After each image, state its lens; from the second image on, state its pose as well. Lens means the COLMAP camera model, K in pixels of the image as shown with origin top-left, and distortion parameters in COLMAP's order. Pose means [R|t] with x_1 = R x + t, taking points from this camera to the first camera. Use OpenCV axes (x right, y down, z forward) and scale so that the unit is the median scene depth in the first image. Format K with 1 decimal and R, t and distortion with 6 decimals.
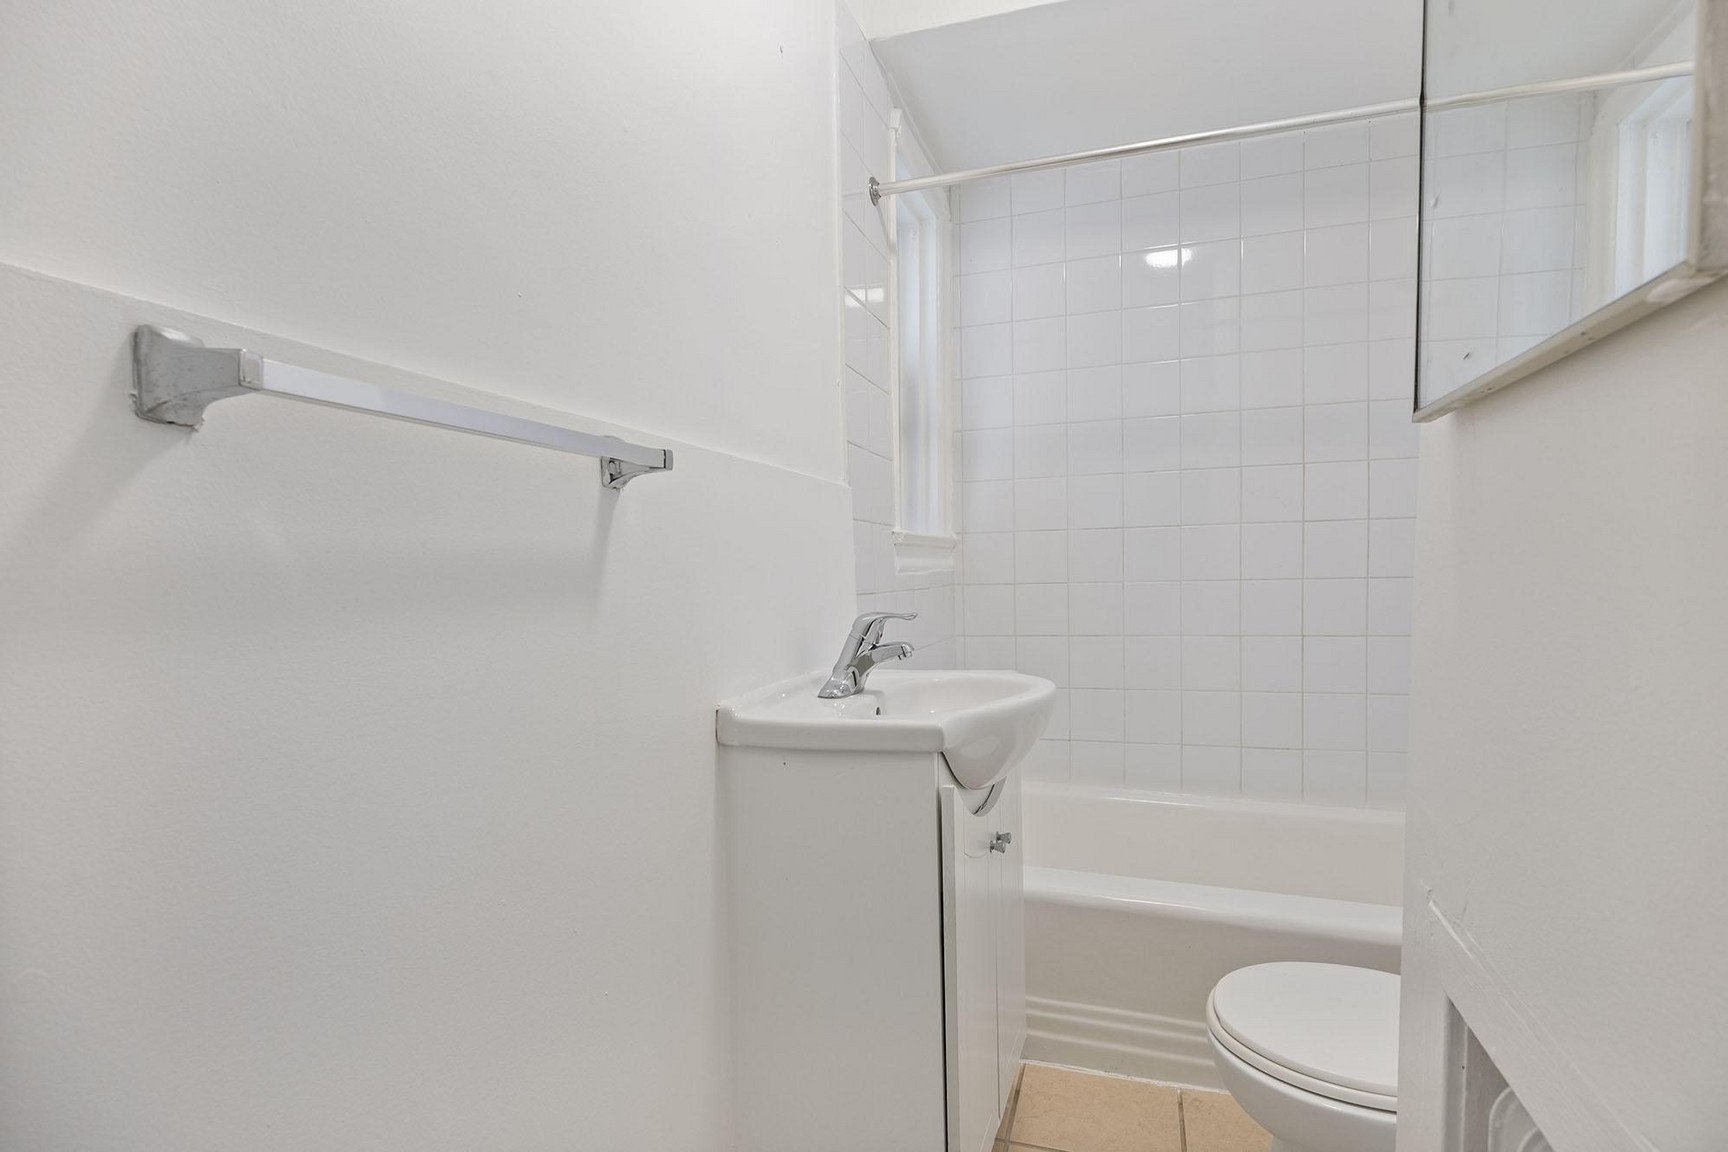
lens RADIAL K [[847.8, 0, 866.7], [0, 847.8, 616.1], [0, 0, 1]] dist [-0.001522, 0.000138]
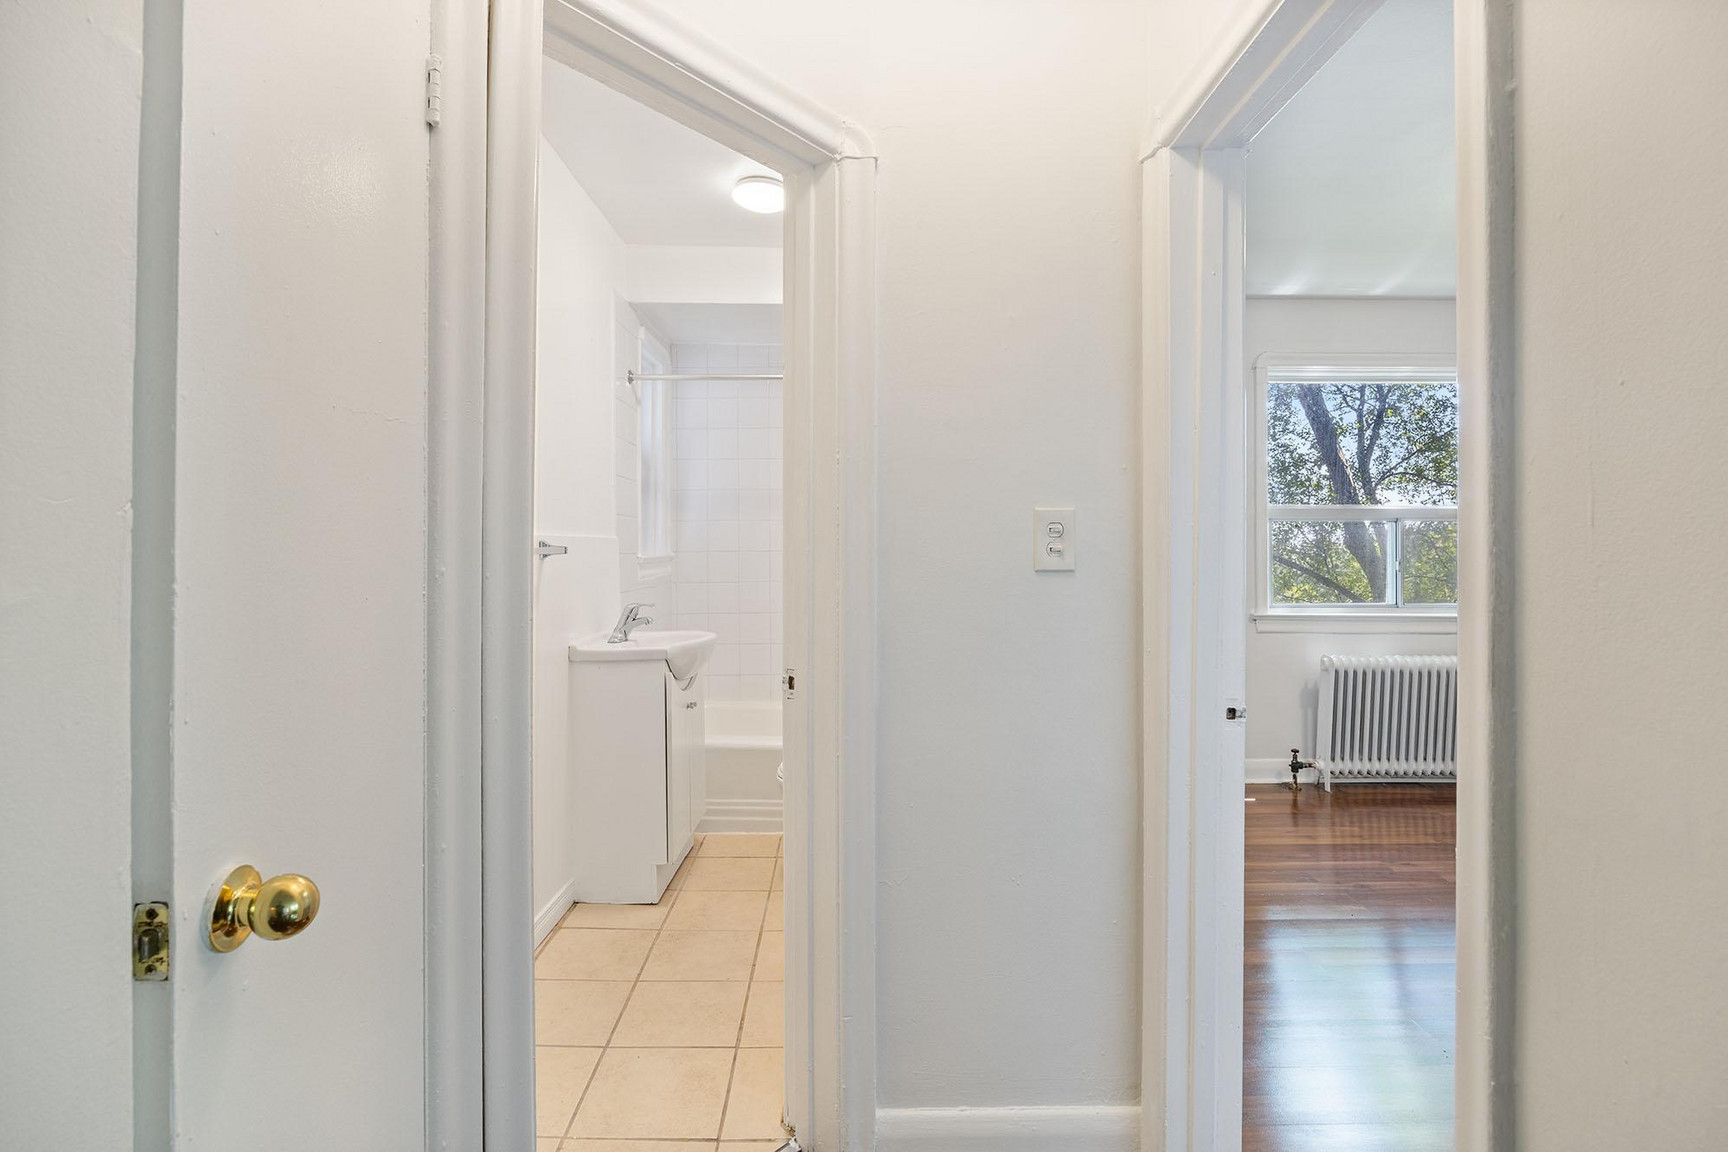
lens RADIAL K [[846.3, 0, 864.3], [0, 846.3, 546.8], [0, 0, 1]] dist [-0.007785, 0.000767]
pose [[0.946522, 0.014773, 0.322302, -0.092690], [0.002889, 0.998523, -0.054252, -0.020882], [-0.322627, 0.052282, 0.945081, -0.865609]]
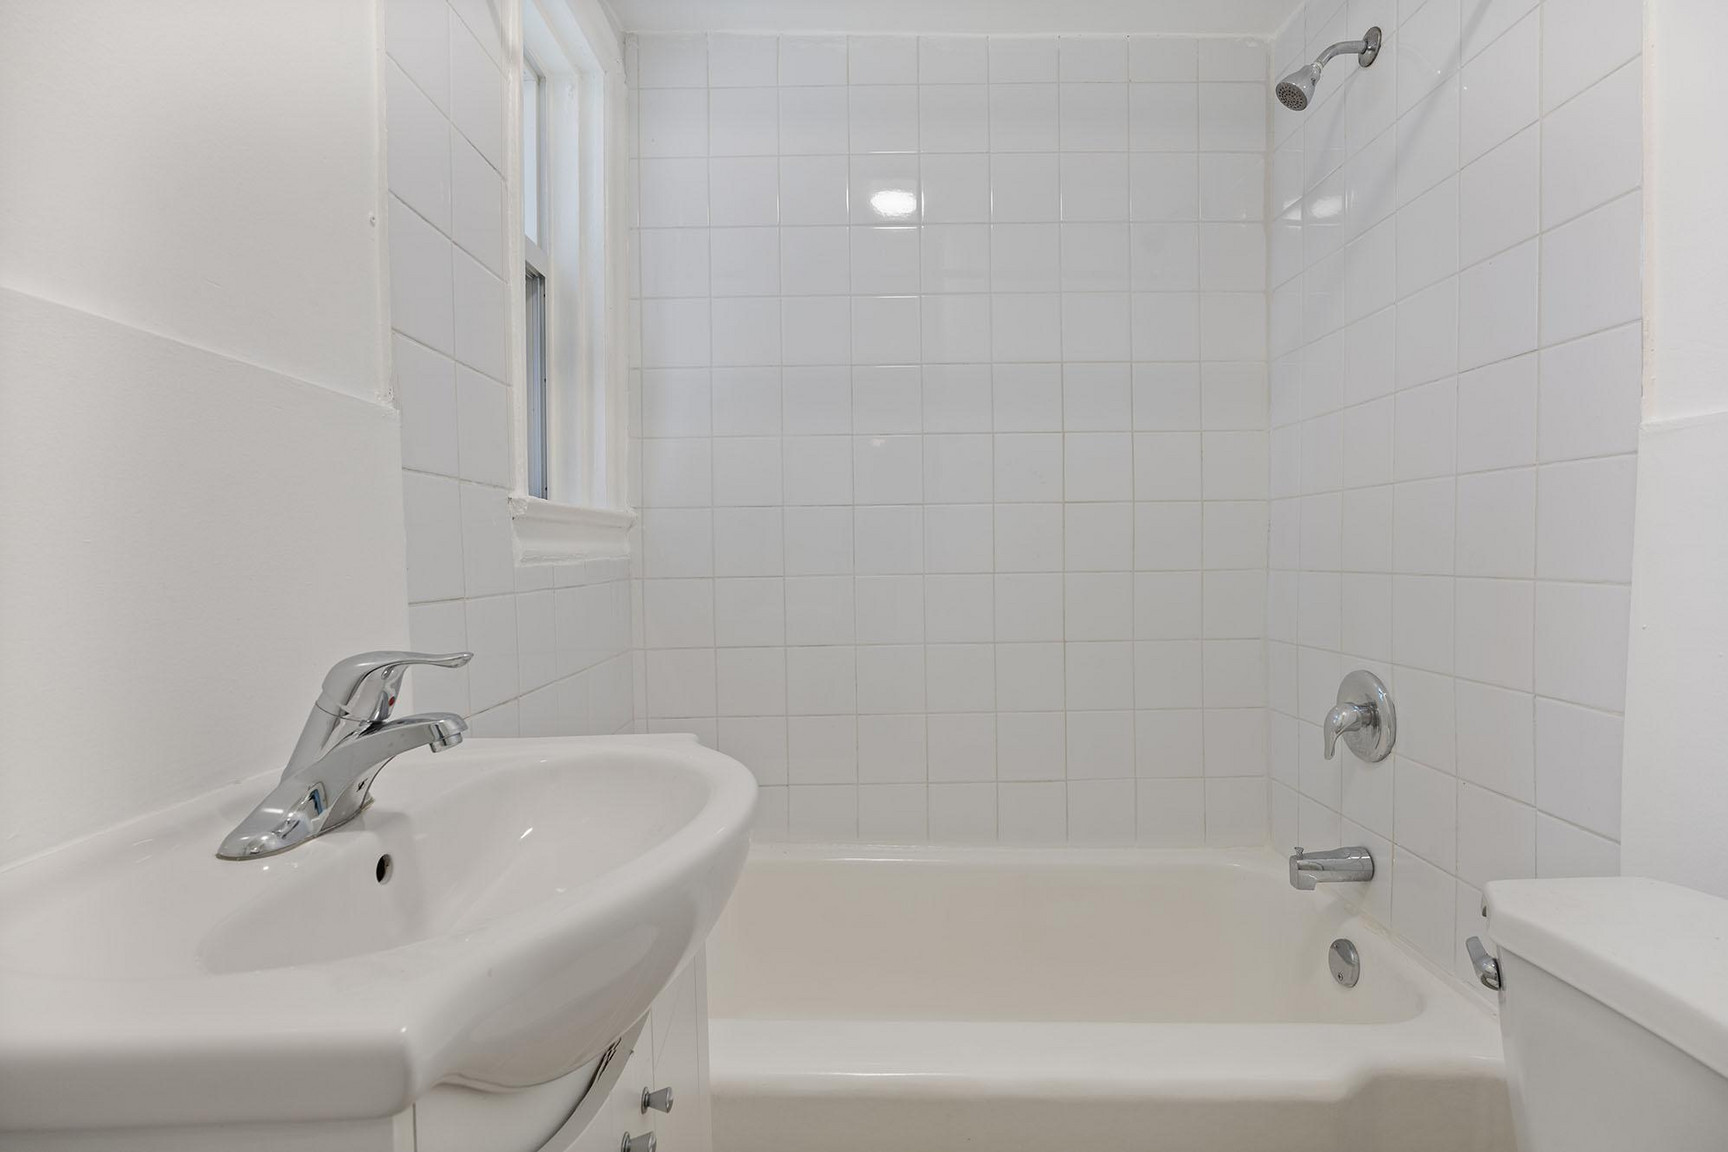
lens RADIAL K [[837.1, 0, 864.0], [0, 837.1, 576.0], [0, 0, 1]] dist [-0.013248, -0.000217]
pose [[0.947416, 0.000489, 0.320005, 0.080372], [0.009314, 0.999533, -0.029102, -0.020998], [-0.319870, 0.030553, 0.946969, 0.329071]]
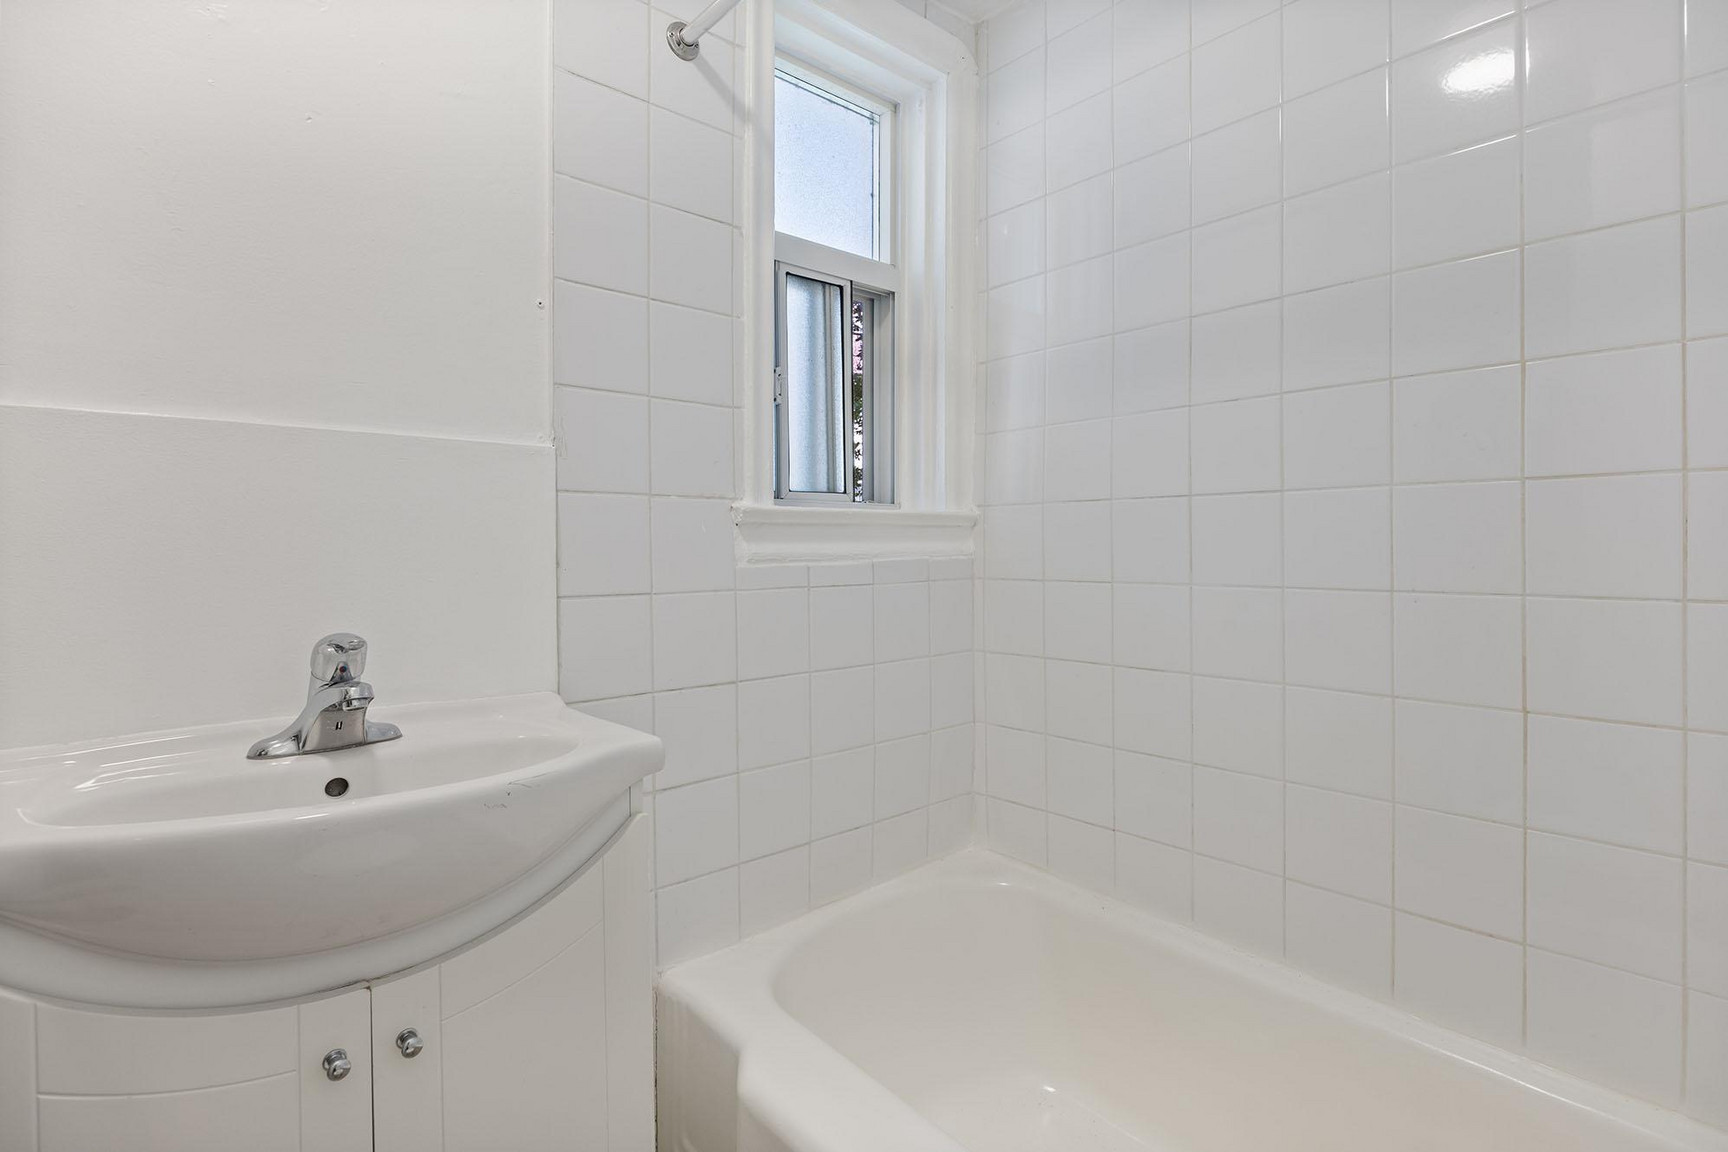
lens RADIAL K [[835.5, 0, 870.7], [0, 835.5, 550.7], [0, 0, 1]] dist [-0.004788, -0.000353]
pose [[0.871671, 0.019006, -0.489723, 0.470592], [-0.038694, 0.998797, -0.030109, -0.045330], [0.488562, 0.045194, 0.871358, 0.440838]]
